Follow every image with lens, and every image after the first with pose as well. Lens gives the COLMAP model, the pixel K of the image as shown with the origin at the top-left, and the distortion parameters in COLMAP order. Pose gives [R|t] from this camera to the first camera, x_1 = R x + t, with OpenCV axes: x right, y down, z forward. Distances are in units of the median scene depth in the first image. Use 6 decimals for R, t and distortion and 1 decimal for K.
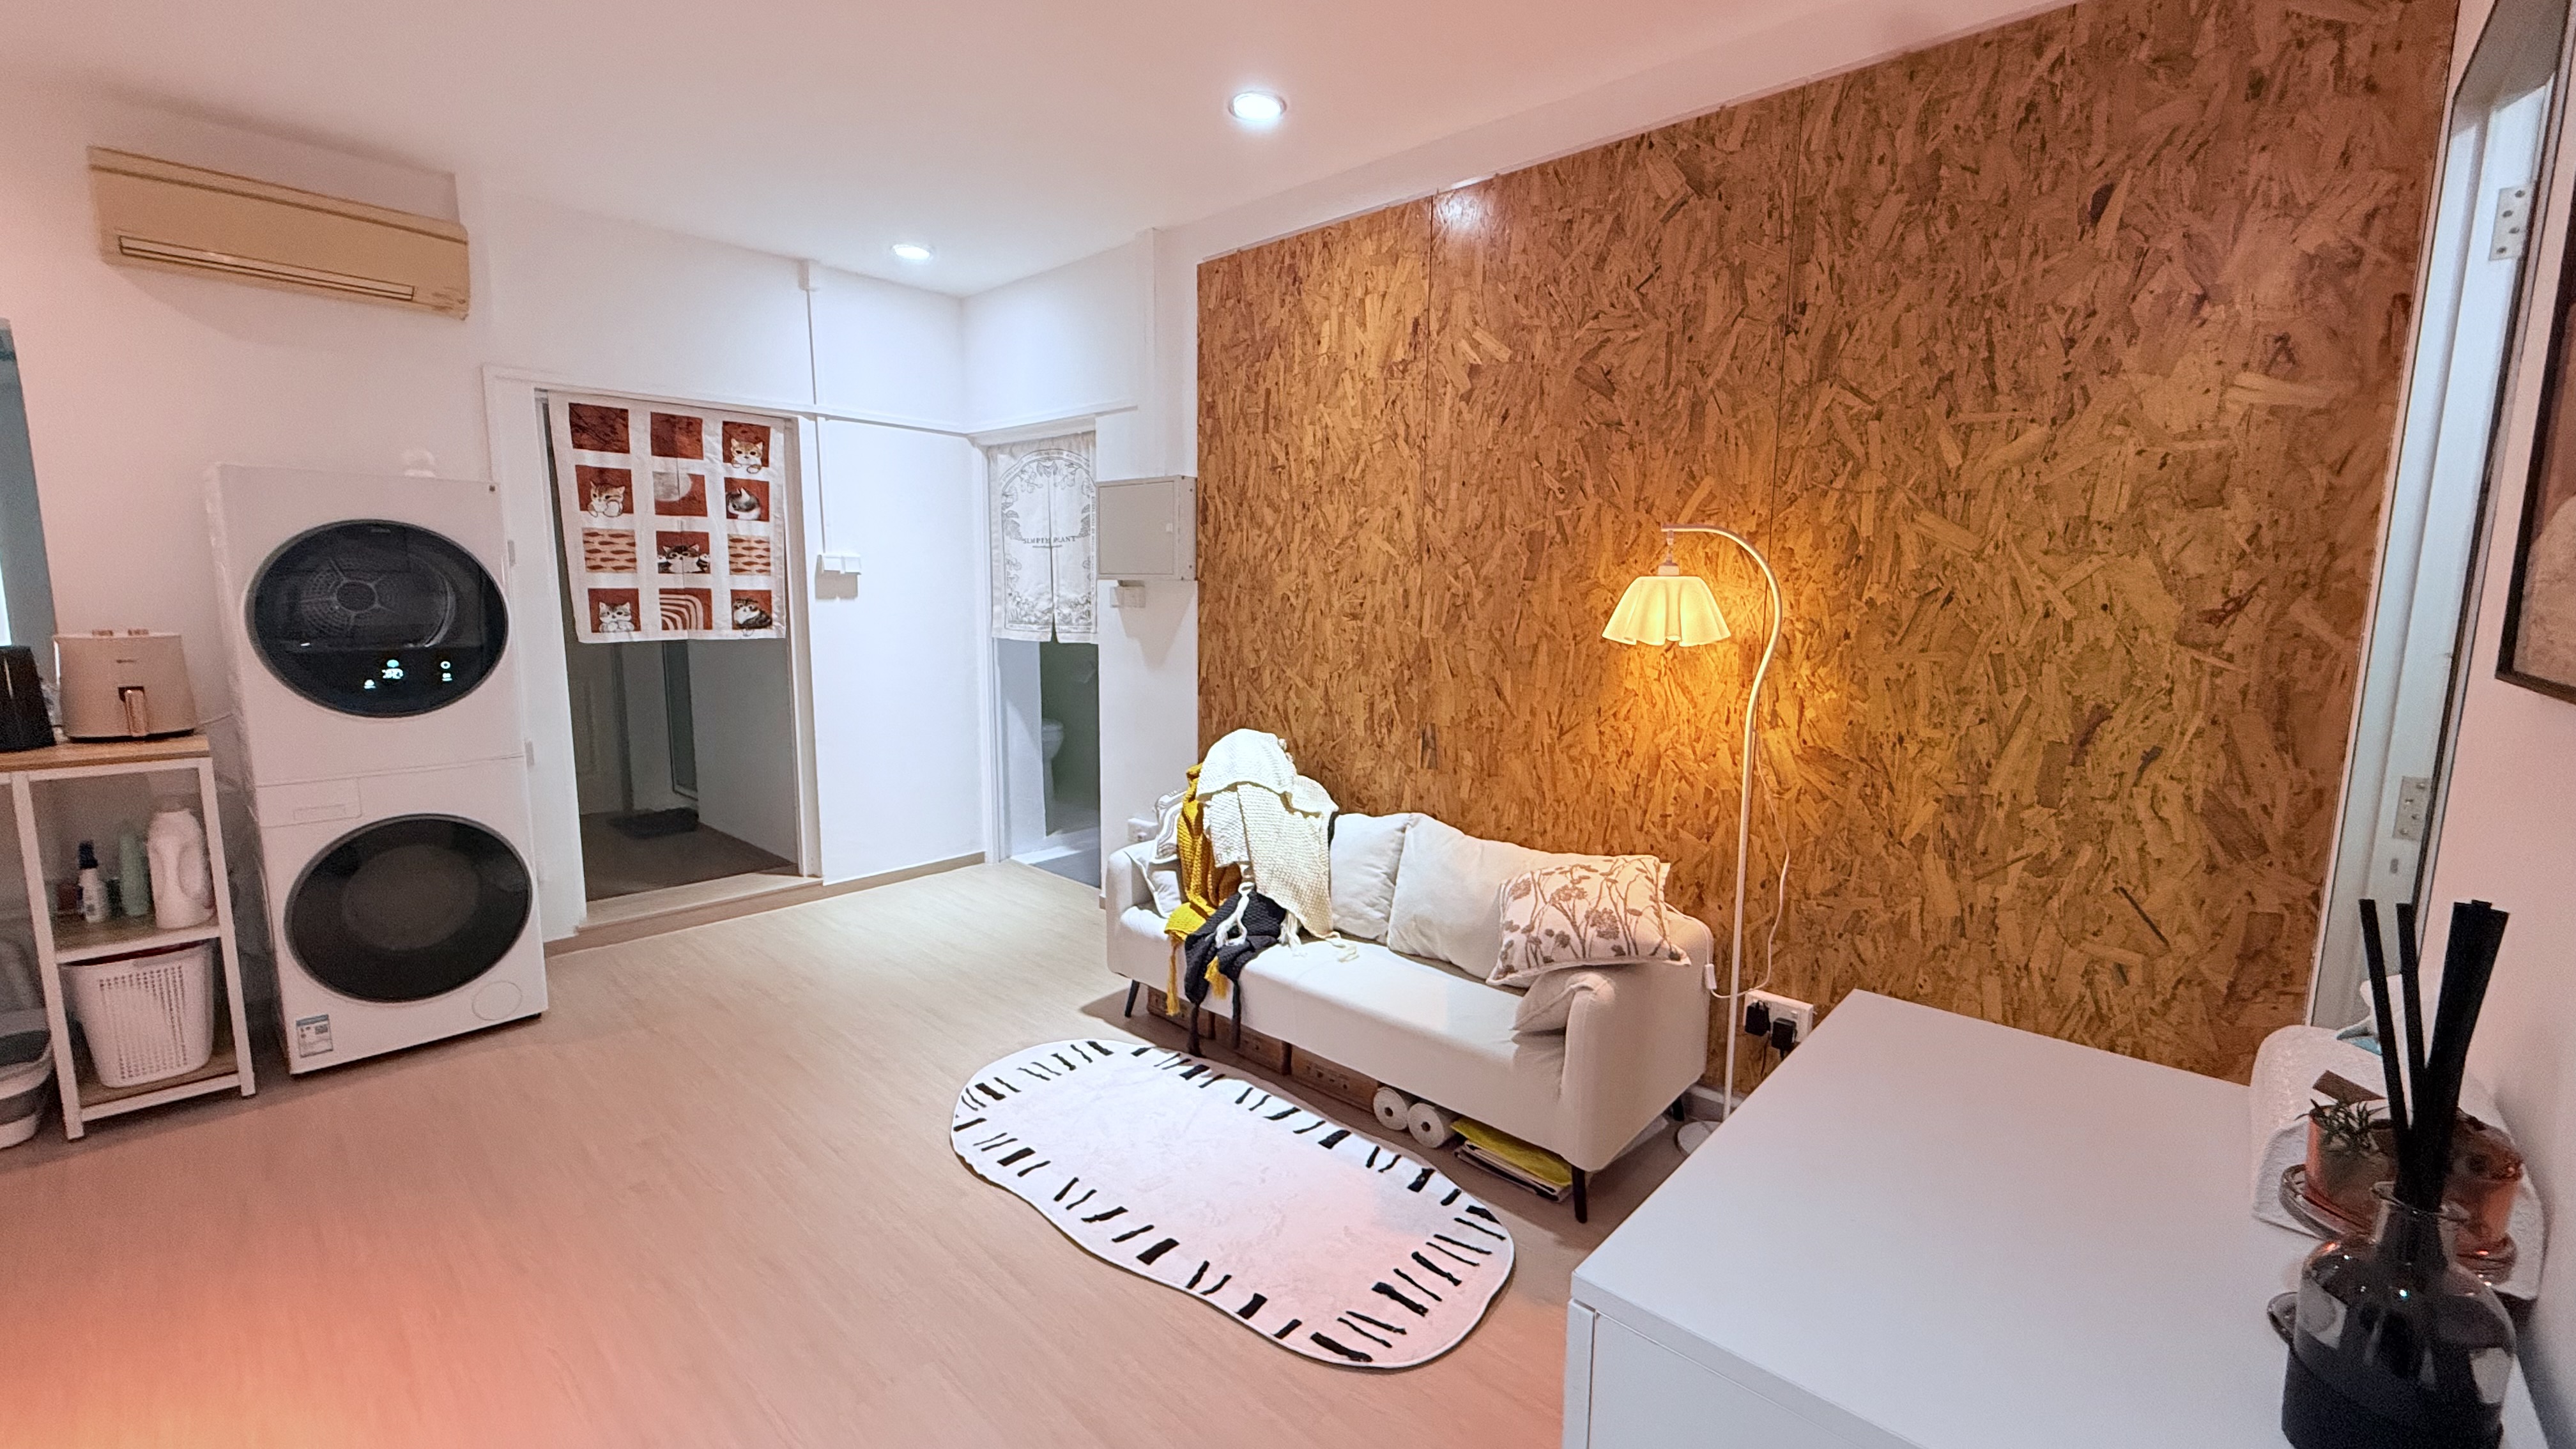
lens RADIAL K [[1022.0, 0, 1286.1], [0, 1022.0, 729.4], [0, 0, 1]] dist [-0.002018, -0.000162]
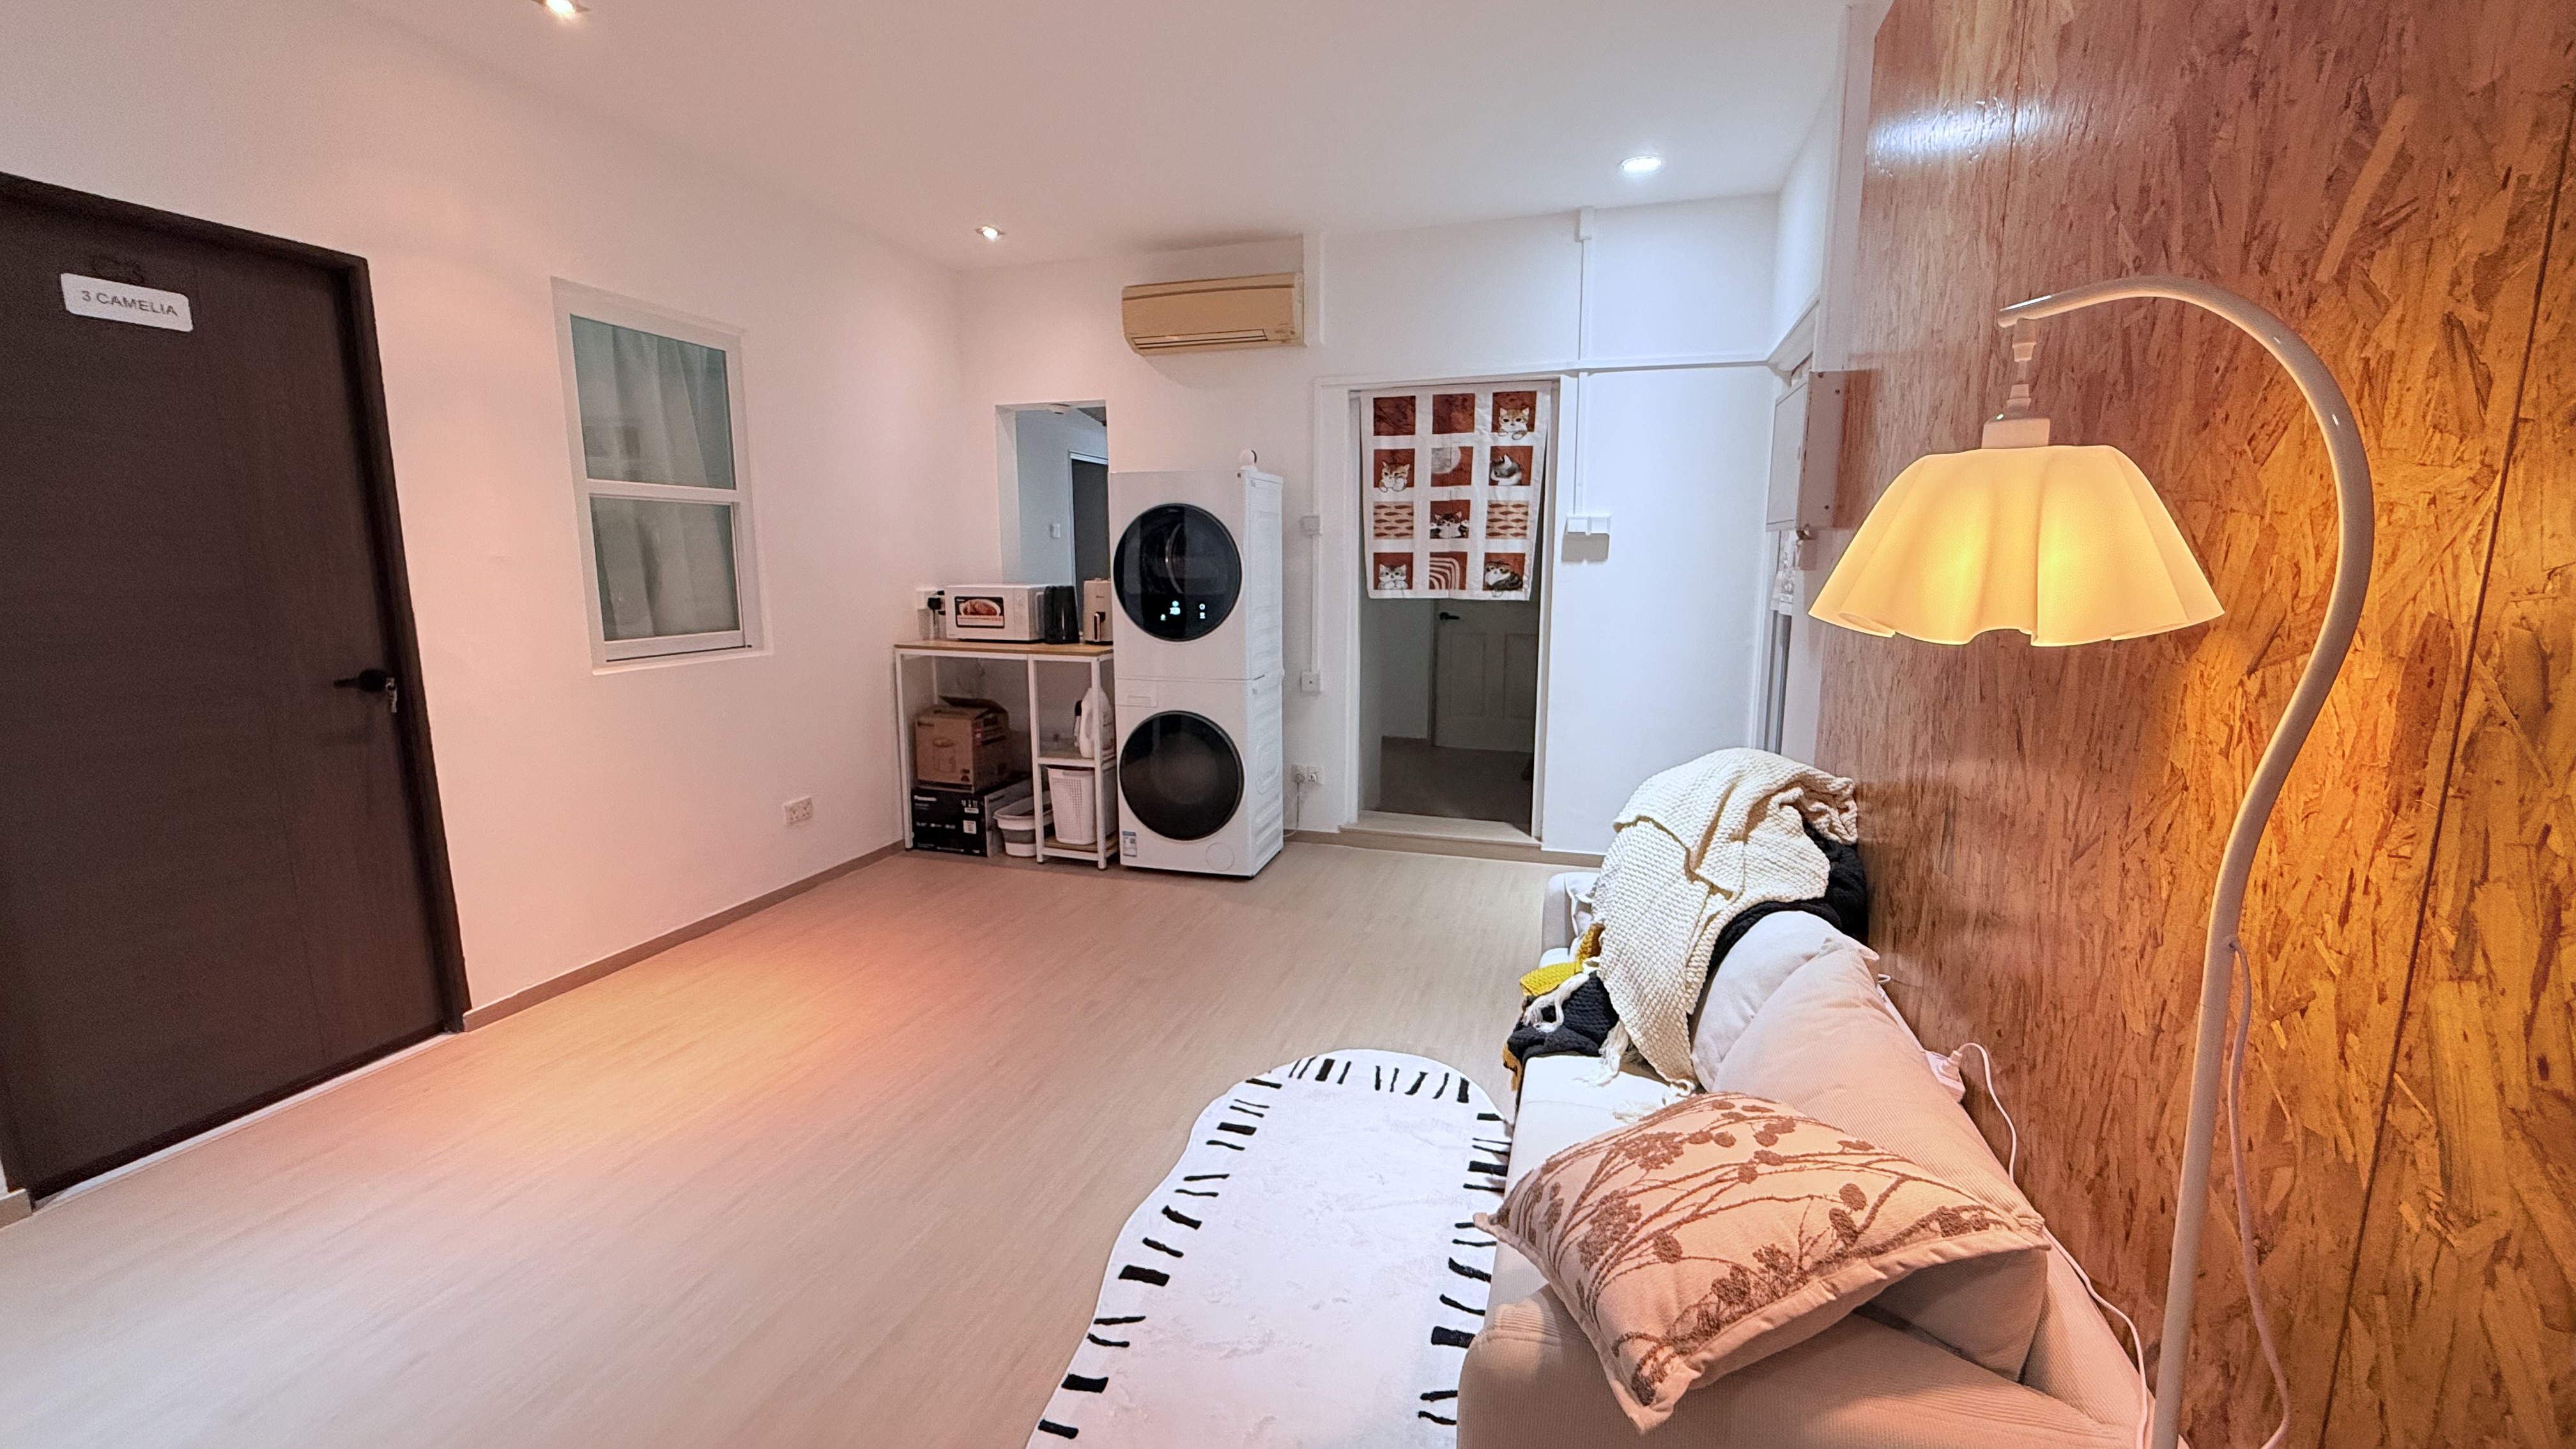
lens RADIAL K [[1022.0, 0, 1286.1], [0, 1022.0, 729.4], [0, 0, 1]] dist [-0.002018, -0.000162]
pose [[0.429255, 0.139667, -0.892319, 0.367411], [-0.120376, 0.988004, 0.096737, -0.035368], [0.895126, 0.065889, 0.440918, 0.382002]]
